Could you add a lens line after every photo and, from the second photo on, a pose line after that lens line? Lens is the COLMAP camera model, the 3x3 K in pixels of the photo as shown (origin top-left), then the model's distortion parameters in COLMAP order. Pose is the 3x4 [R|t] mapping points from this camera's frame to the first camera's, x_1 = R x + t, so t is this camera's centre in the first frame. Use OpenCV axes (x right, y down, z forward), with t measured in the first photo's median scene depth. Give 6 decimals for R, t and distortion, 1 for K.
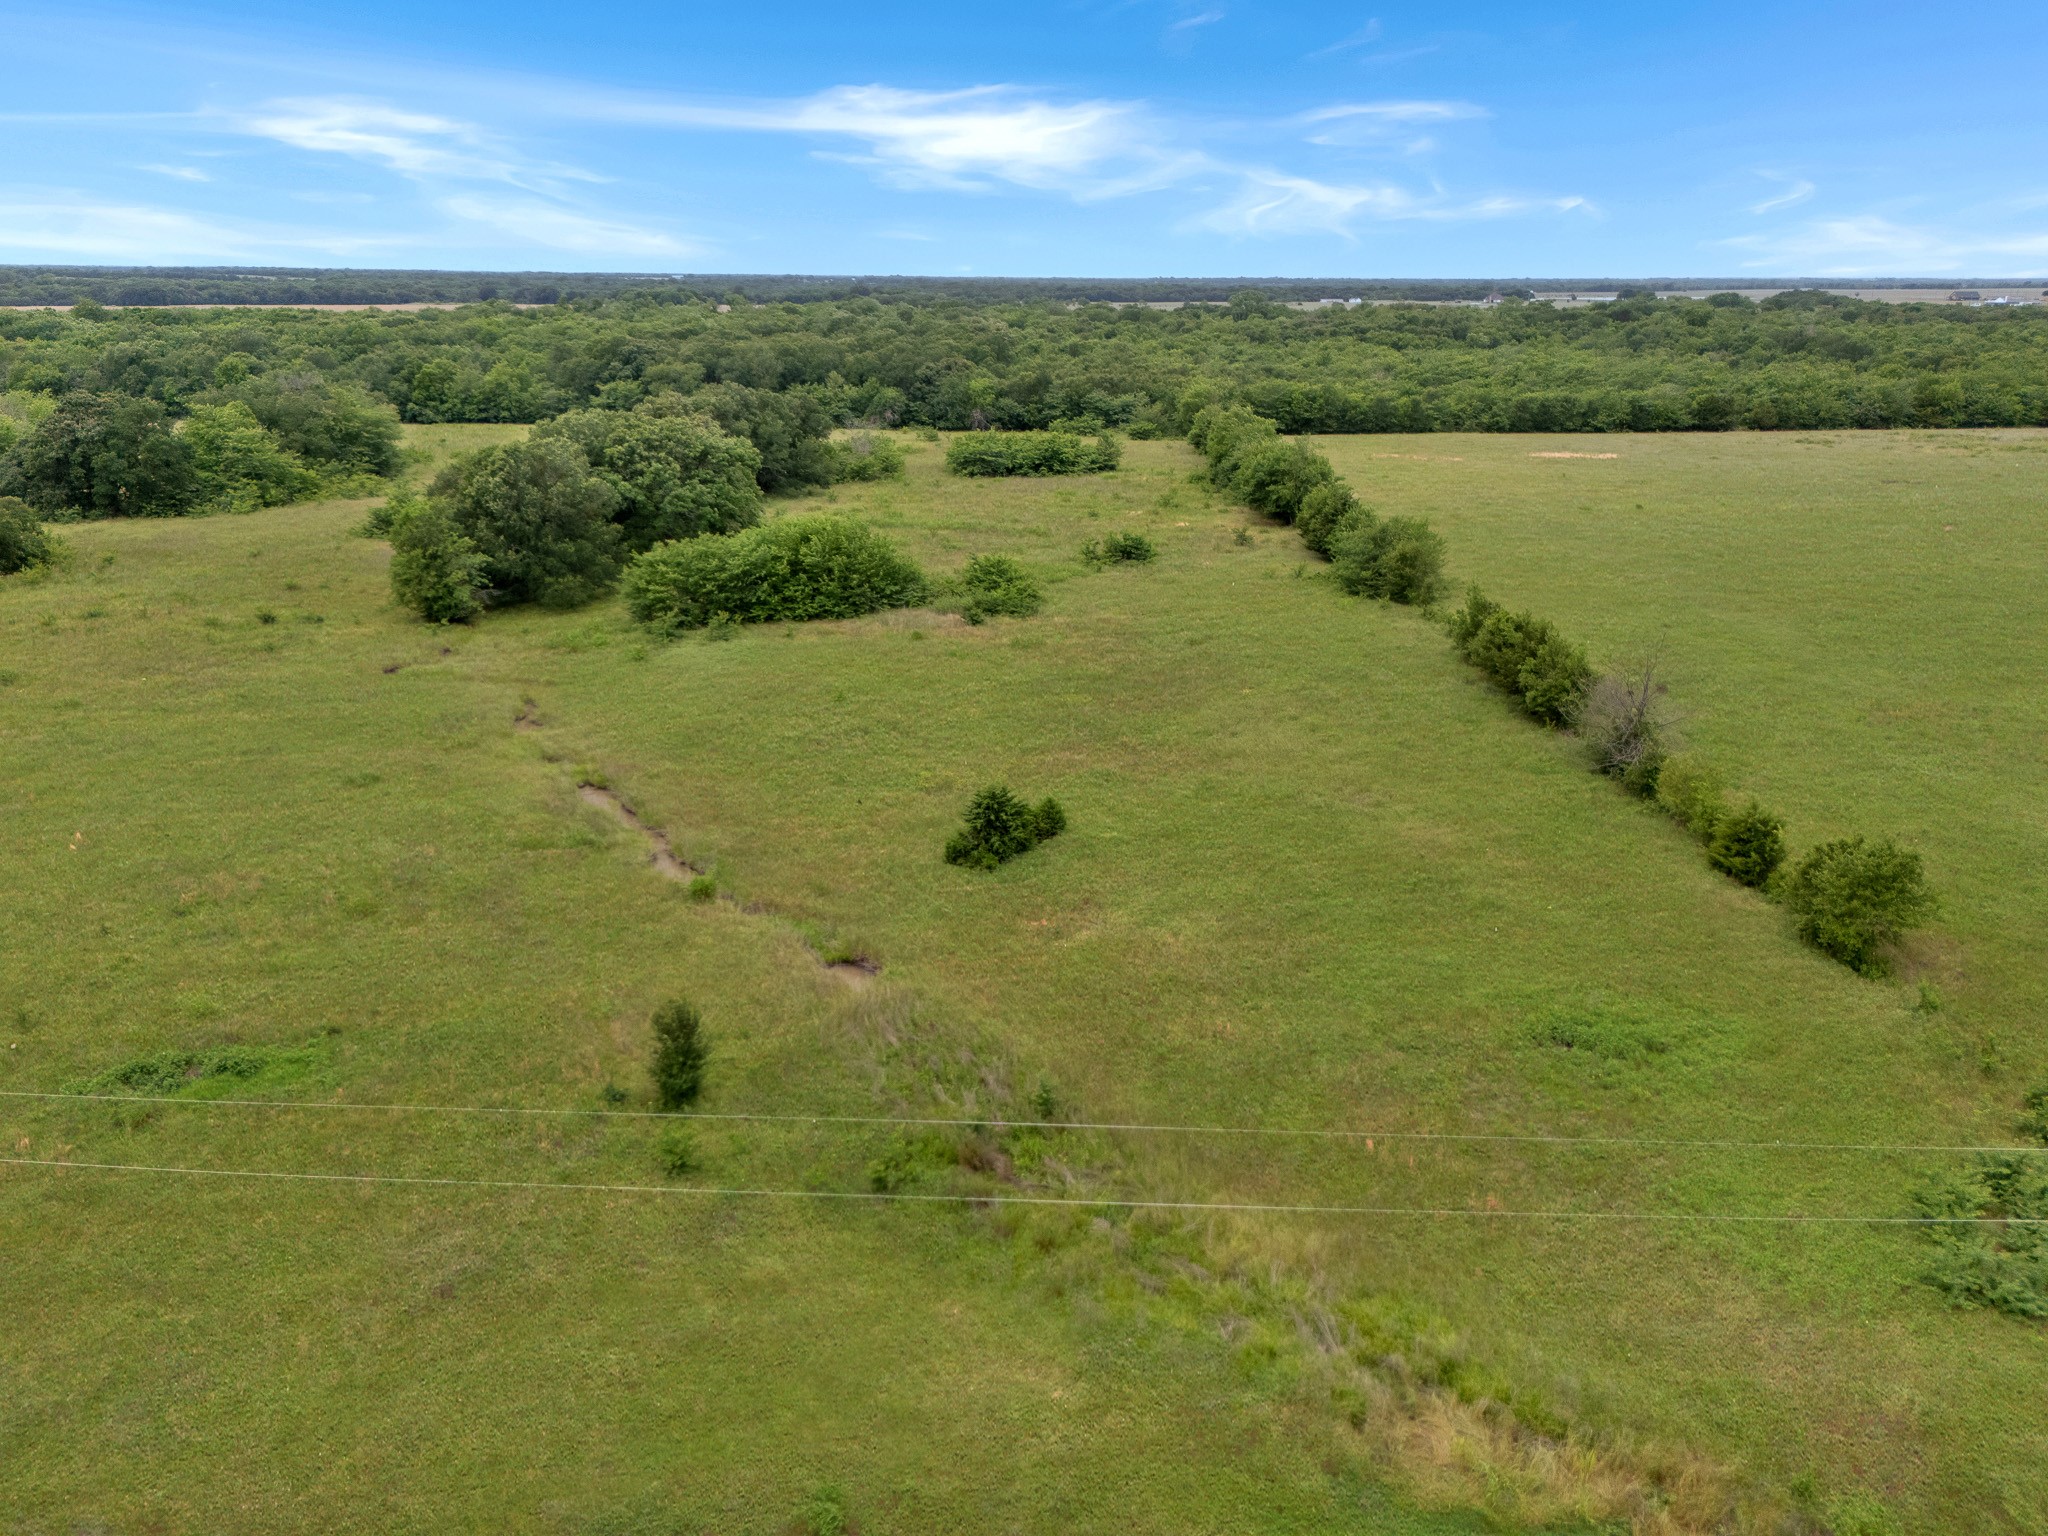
lens RADIAL K [[1514.7, 0, 1034.2], [0, 1514.7, 776.0], [0, 0, 1]] dist [0.083354, -0.080826]
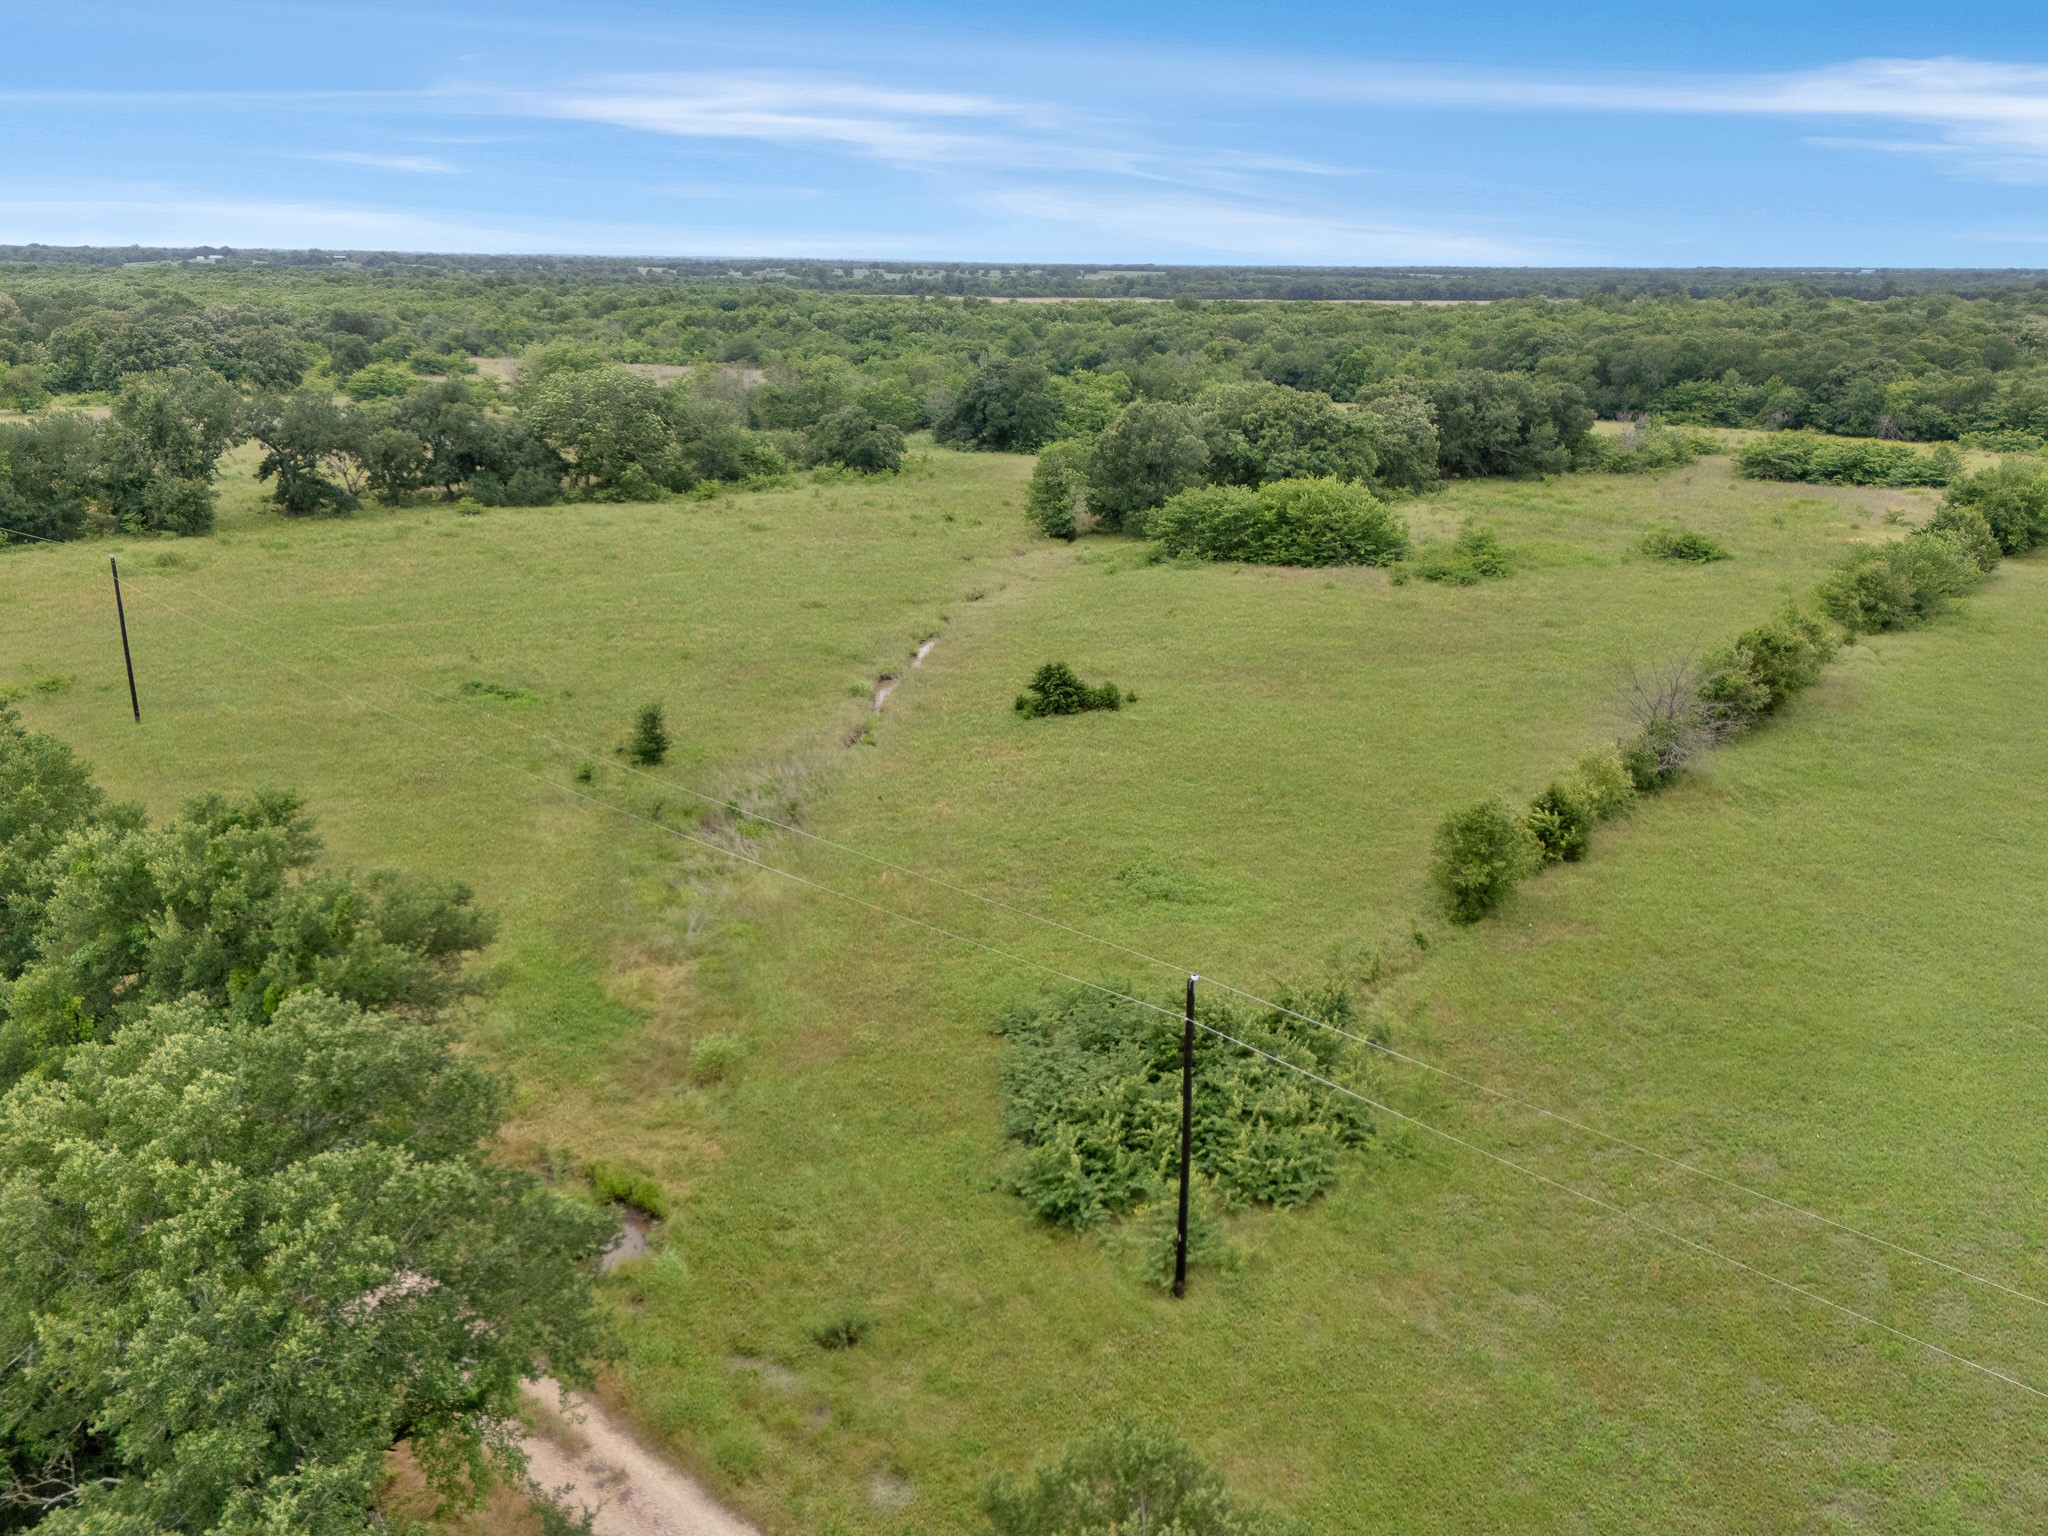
lens RADIAL K [[1514.7, 0, 1019.2], [0, 1514.7, 760.2], [0, 0, 1]] dist [0.083354, -0.080826]
pose [[0.755722, 0.205525, -0.621806, 0.183198], [-0.210214, 0.975364, 0.066899, 0.002381], [0.620237, 0.080156, 0.780308, -0.004273]]
